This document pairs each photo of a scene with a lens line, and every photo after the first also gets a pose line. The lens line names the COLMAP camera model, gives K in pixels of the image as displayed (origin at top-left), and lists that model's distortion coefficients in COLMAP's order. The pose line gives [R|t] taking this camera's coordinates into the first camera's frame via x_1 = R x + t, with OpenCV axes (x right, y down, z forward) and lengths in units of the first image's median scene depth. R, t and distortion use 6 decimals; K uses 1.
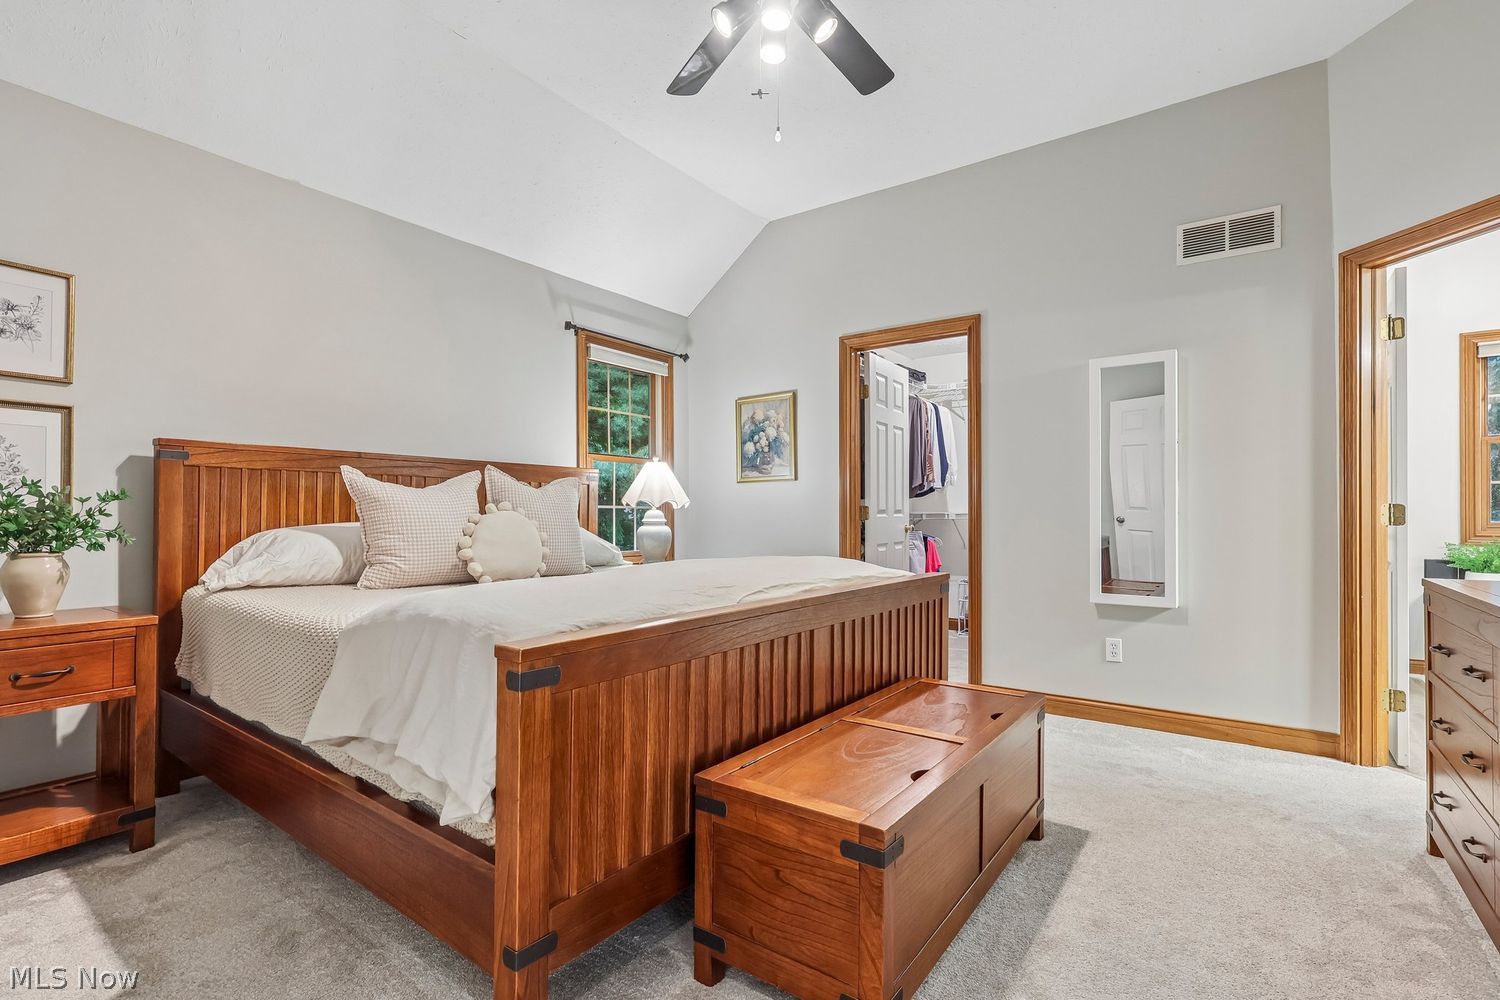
lens RADIAL K [[705.3, 0, 745.0], [0, 705.3, 501.9], [0, 0, 1]] dist [-0.002849, 0.000187]
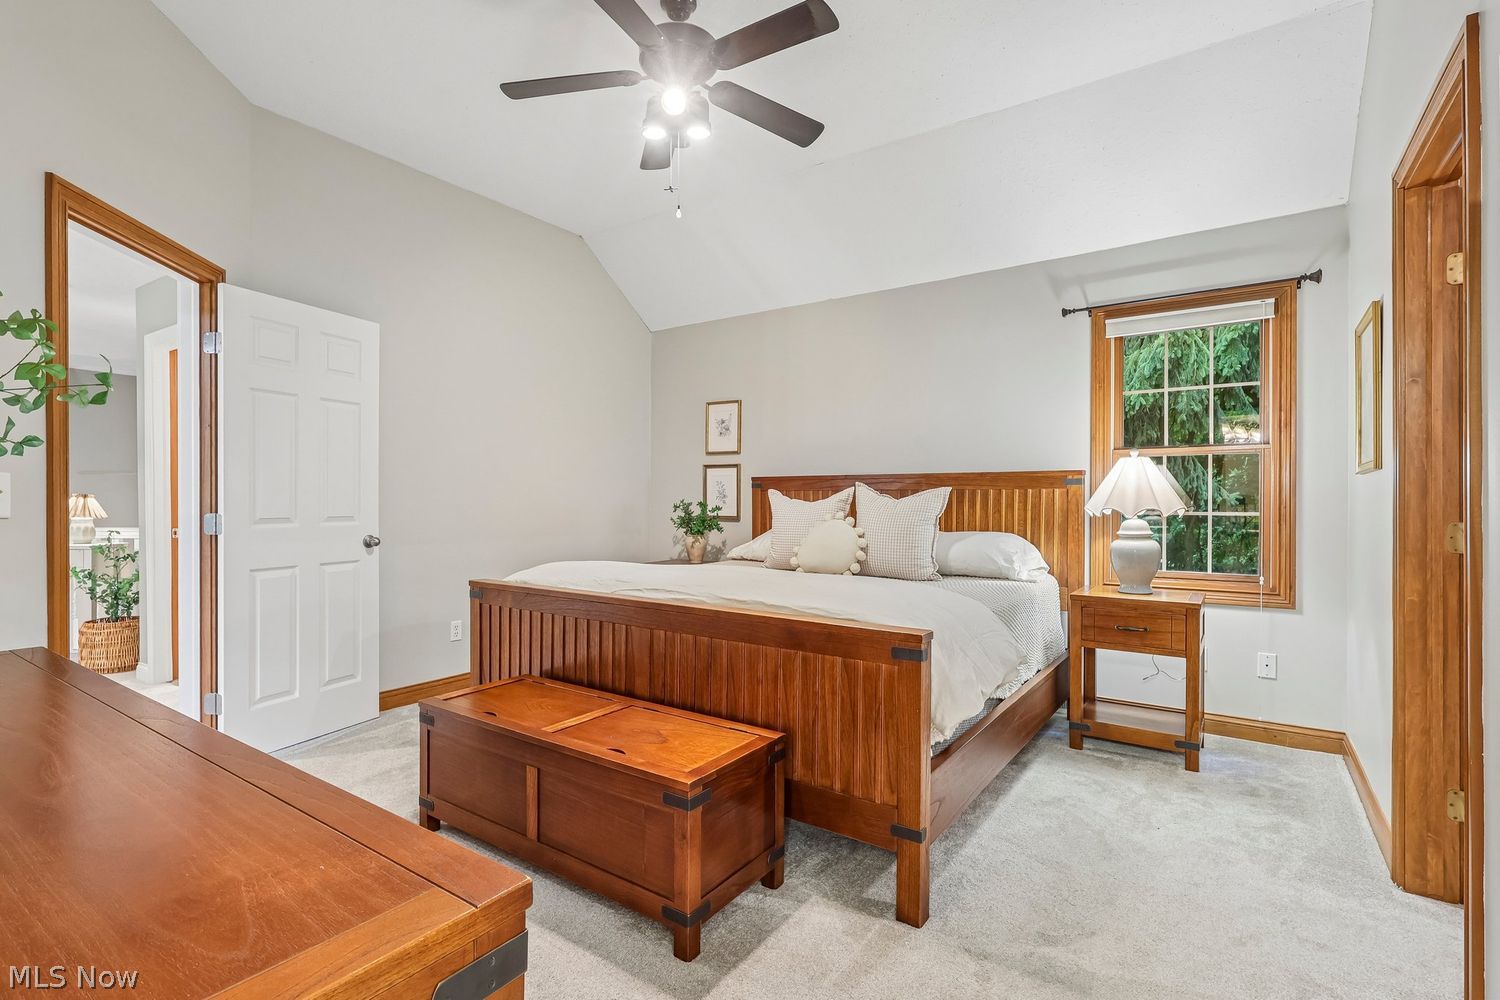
lens RADIAL K [[705.3, 0, 748.4], [0, 705.3, 505.8], [0, 0, 1]] dist [-0.002849, 0.000187]
pose [[0.014226, 0.008689, -0.999861, 0.648982], [0.018291, 0.999793, 0.008949, -0.018153], [0.999731, -0.018416, 0.014064, 0.579048]]
